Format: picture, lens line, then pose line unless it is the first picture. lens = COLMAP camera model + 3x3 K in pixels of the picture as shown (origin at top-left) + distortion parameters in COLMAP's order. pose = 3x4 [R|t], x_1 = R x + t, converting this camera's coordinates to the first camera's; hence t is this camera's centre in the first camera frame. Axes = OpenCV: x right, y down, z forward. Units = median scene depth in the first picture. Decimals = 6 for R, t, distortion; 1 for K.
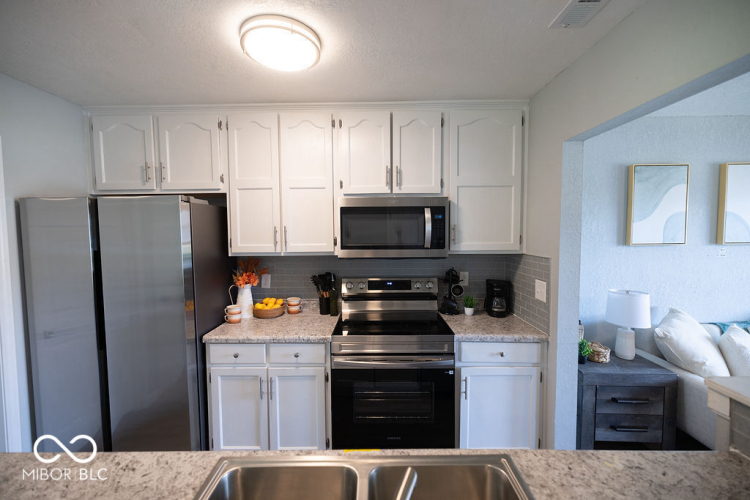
lens RADIAL K [[317.6, 0, 374.8], [0, 317.6, 244.3], [0, 0, 1]] dist [0.002008, 0.000081]
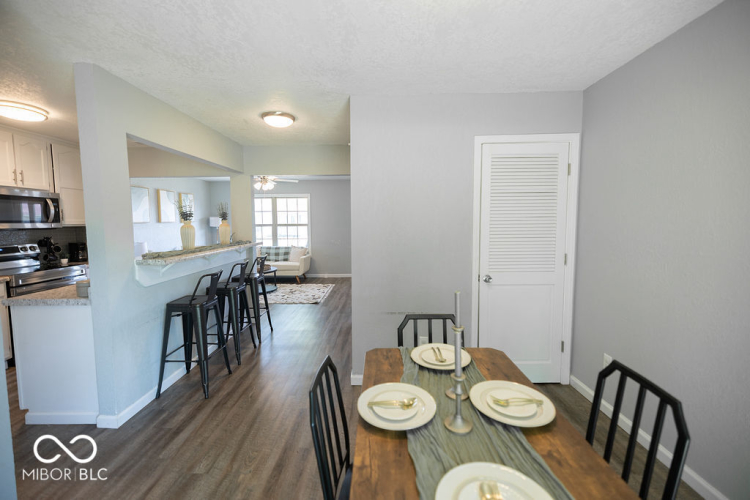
lens RADIAL K [[317.6, 0, 376.2], [0, 317.6, 244.8], [0, 0, 1]] dist [0.002008, 0.000081]
pose [[0.011185, -0.064759, 0.997838, -1.536551], [0.052663, 0.996554, 0.064086, 0.115853], [-0.998550, 0.051832, 0.014557, -0.772937]]
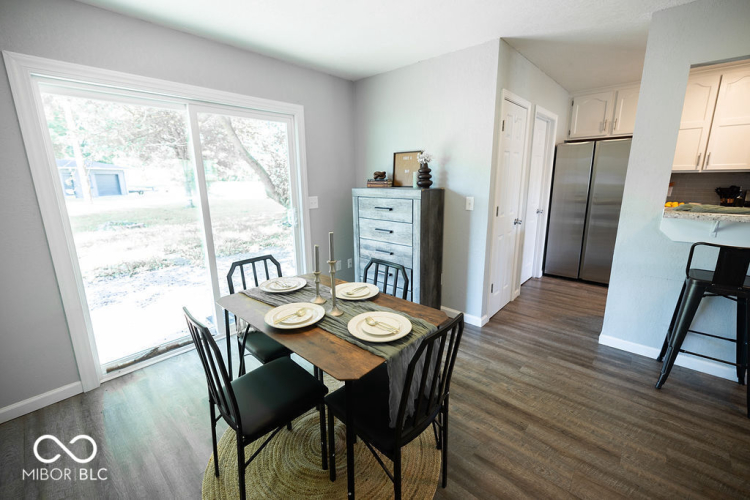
lens RADIAL K [[317.6, 0, 368.7], [0, 317.6, 234.5], [0, 0, 1]] dist [0.002008, 0.000081]
pose [[0.752129, 0.130155, -0.646036, -0.493357], [-0.024665, 0.985176, 0.169765, 0.117786], [0.658555, -0.111750, 0.744189, -1.365018]]
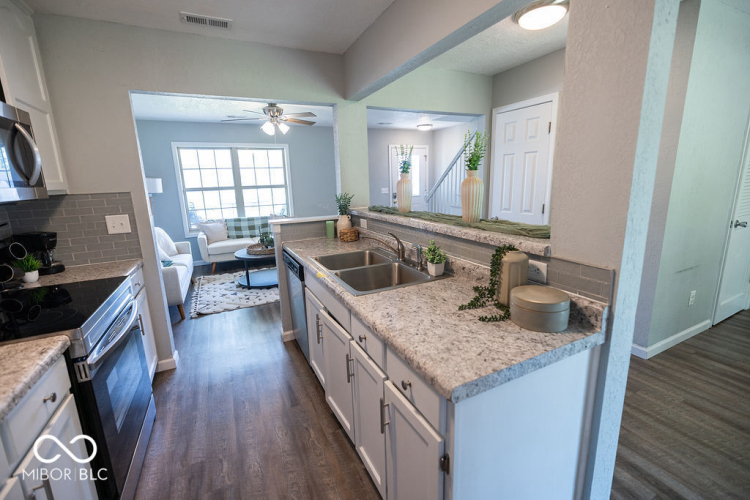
lens RADIAL K [[317.6, 0, 371.9], [0, 317.6, 247.1], [0, 0, 1]] dist [0.002008, 0.000081]
pose [[-0.455389, -0.161442, 0.875533, -0.793497], [0.078557, 0.972299, 0.220145, 0.047385], [-0.886820, 0.169031, -0.430092, 0.673907]]
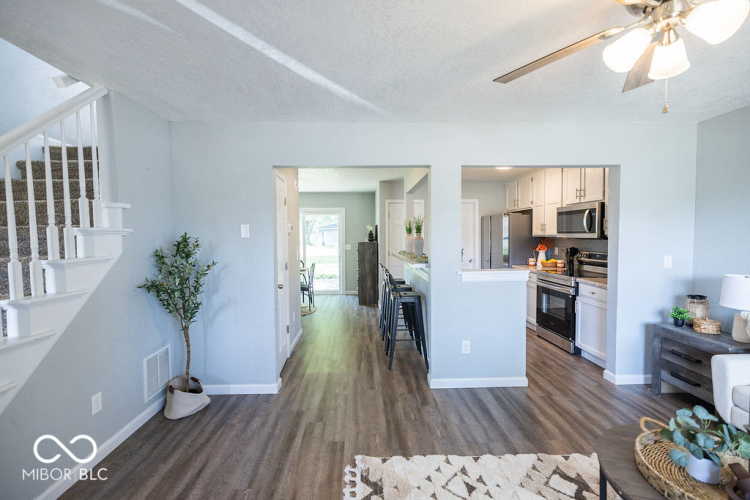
lens RADIAL K [[317.6, 0, 372.0], [0, 317.6, 249.8], [0, 0, 1]] dist [0.002008, 0.000081]
pose [[0.044856, 0.056673, -0.997385, 1.872694], [-0.036429, 0.997818, 0.055059, 0.054247], [0.998329, 0.033864, 0.046823, -0.265450]]
